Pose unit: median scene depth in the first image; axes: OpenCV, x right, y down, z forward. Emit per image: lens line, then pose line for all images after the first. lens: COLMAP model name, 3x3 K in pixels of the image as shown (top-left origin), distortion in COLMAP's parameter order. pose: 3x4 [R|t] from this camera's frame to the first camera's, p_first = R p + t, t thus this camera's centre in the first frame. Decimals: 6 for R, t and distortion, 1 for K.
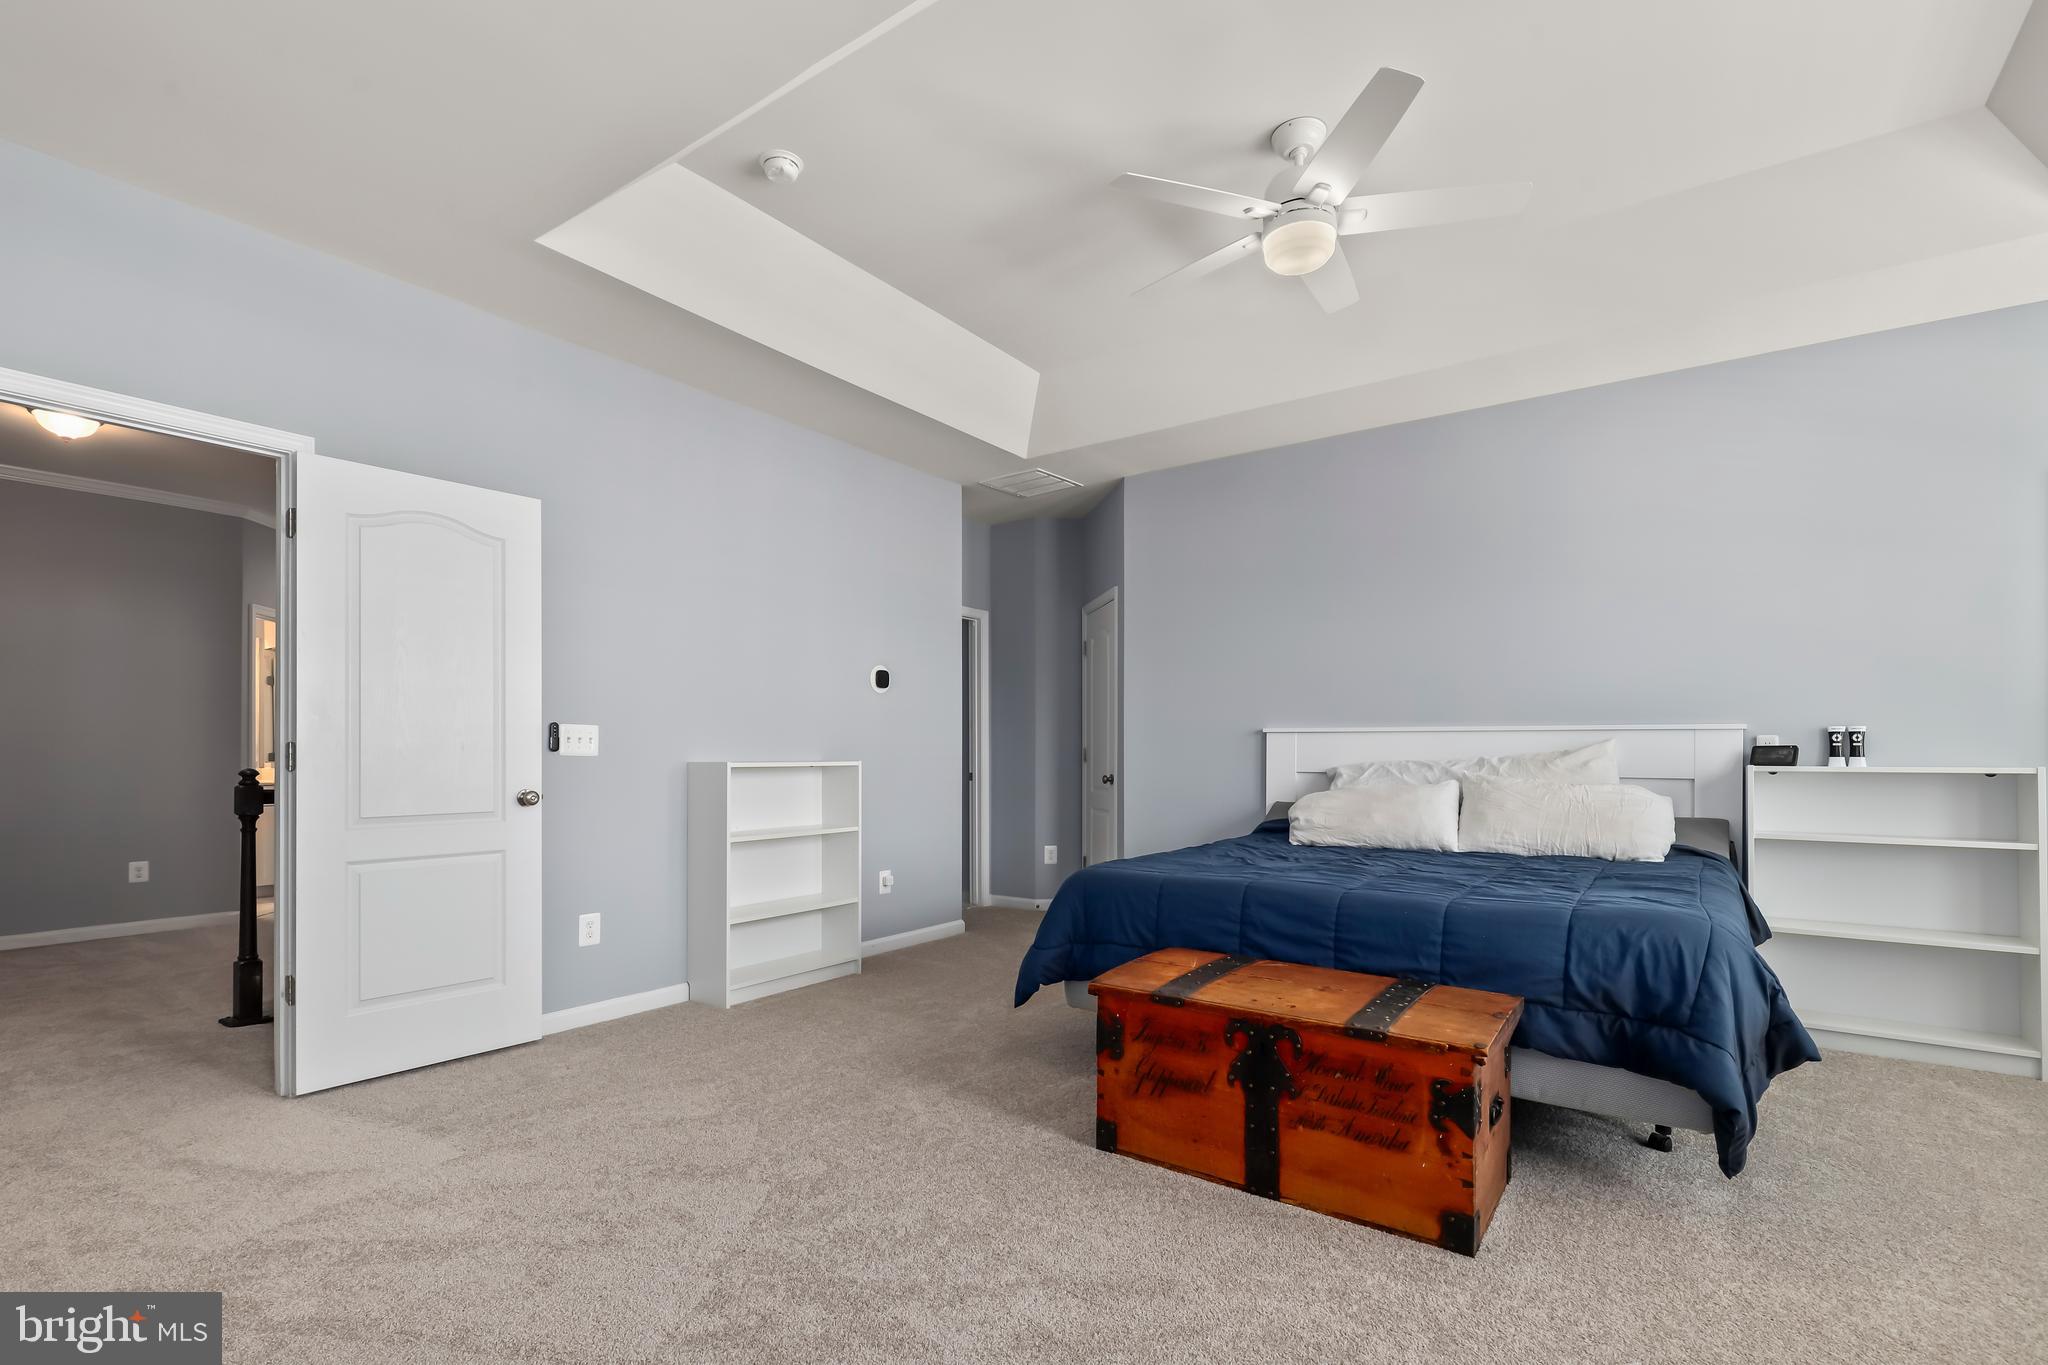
lens RADIAL K [[951.7, 0, 1021.4], [0, 951.7, 743.6], [0, 0, 1]] dist [0.000472, 0.000369]
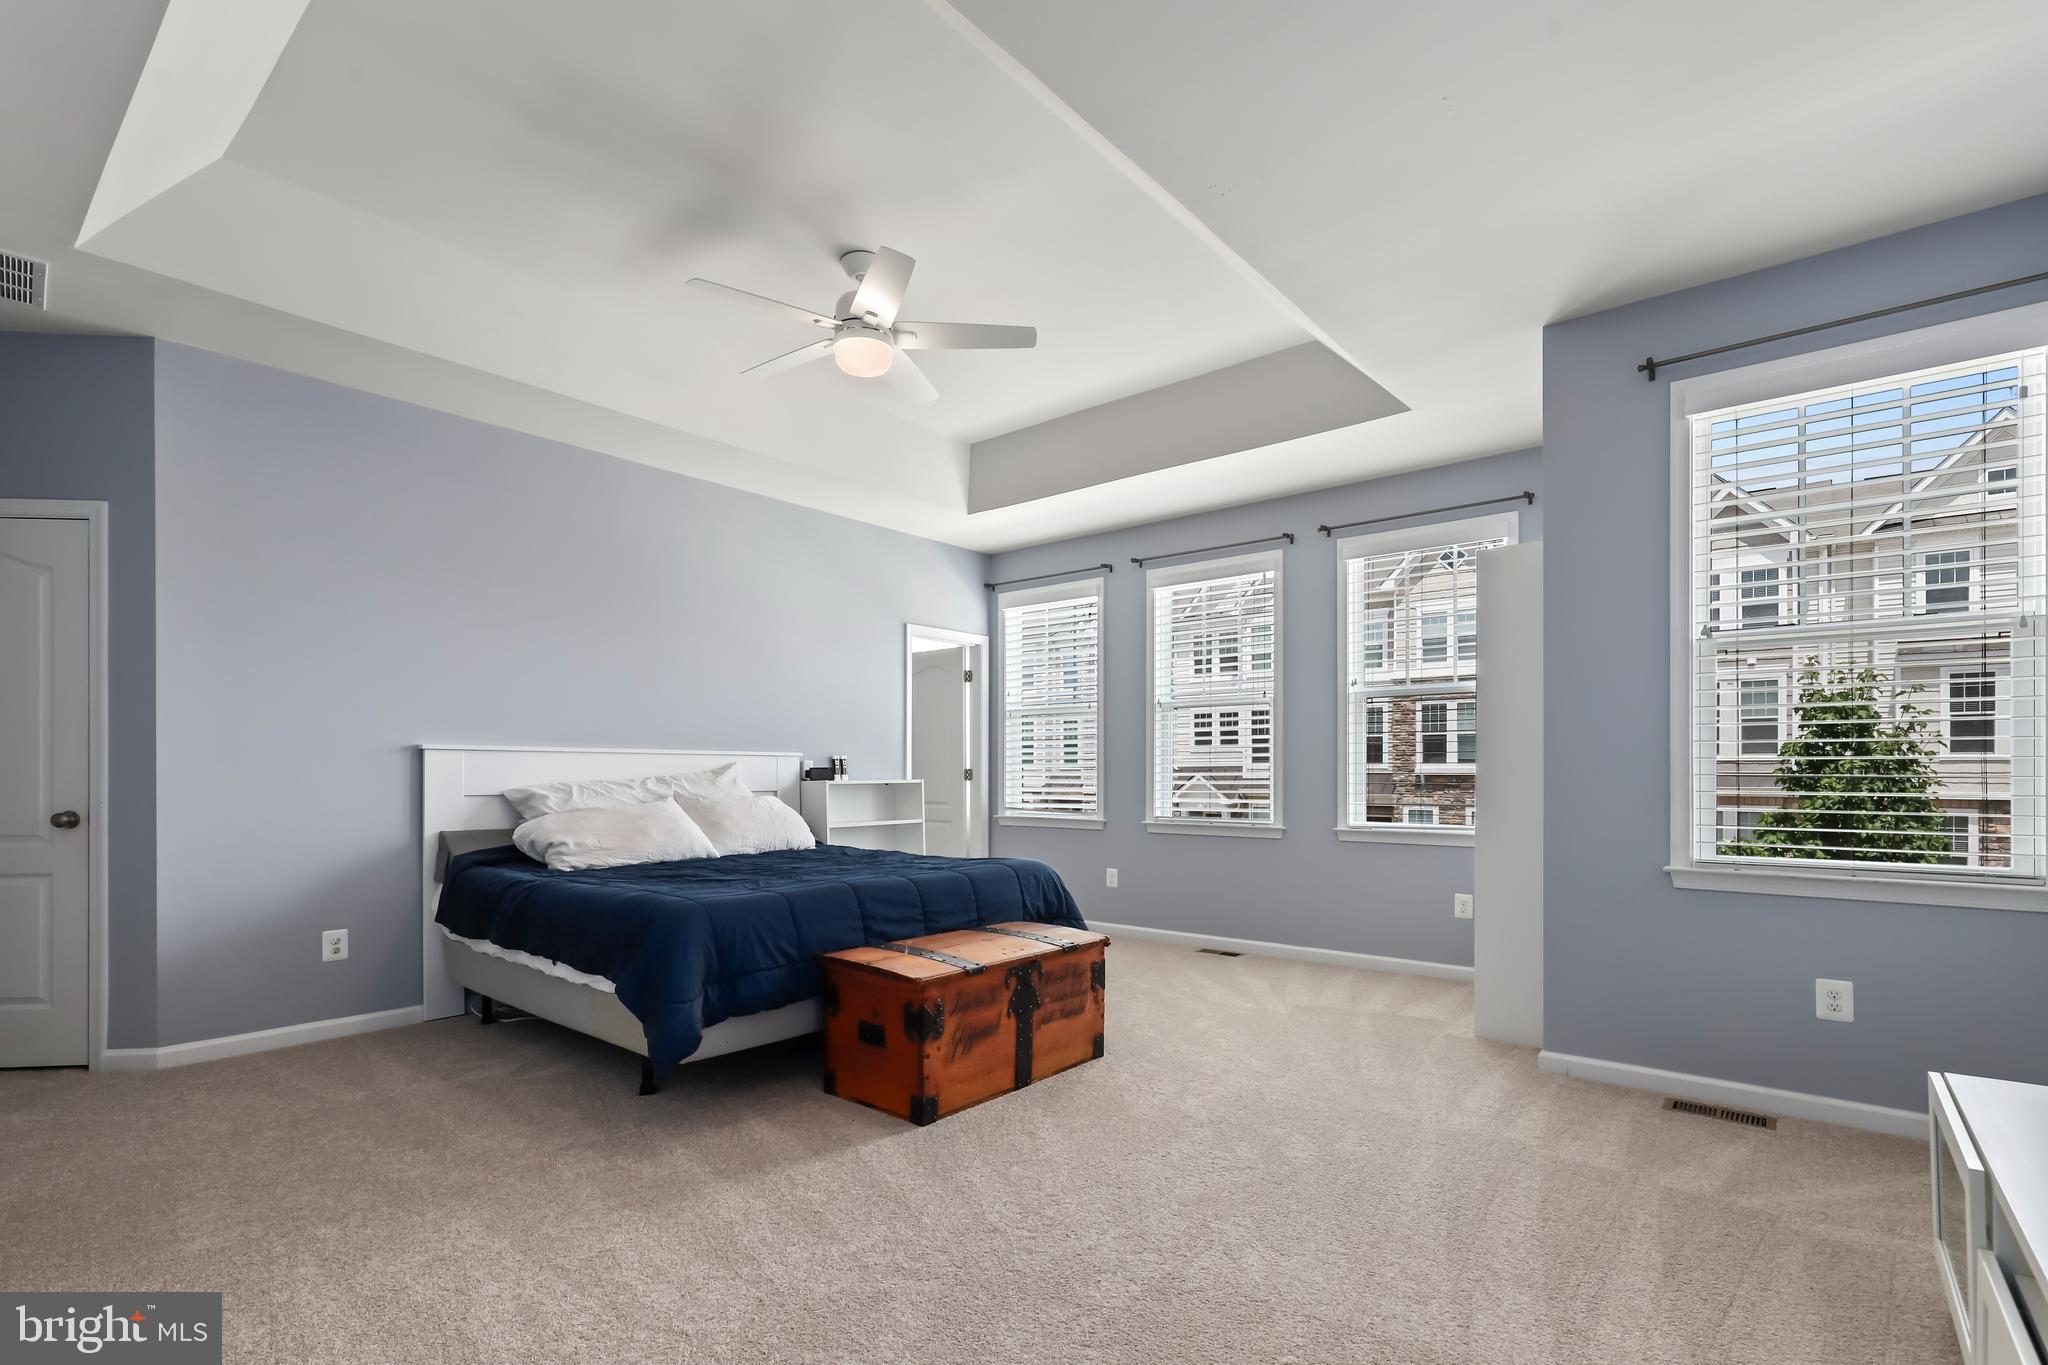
lens RADIAL K [[956.0, 0, 1032.0], [0, 956.0, 760.4], [0, 0, 1]] dist [-0.000686, 0.000209]
pose [[0.067875, 0.009607, 0.997648, -1.173542], [-0.007369, 0.999931, -0.009127, 0.004076], [-0.997667, -0.006732, 0.067941, 0.901970]]
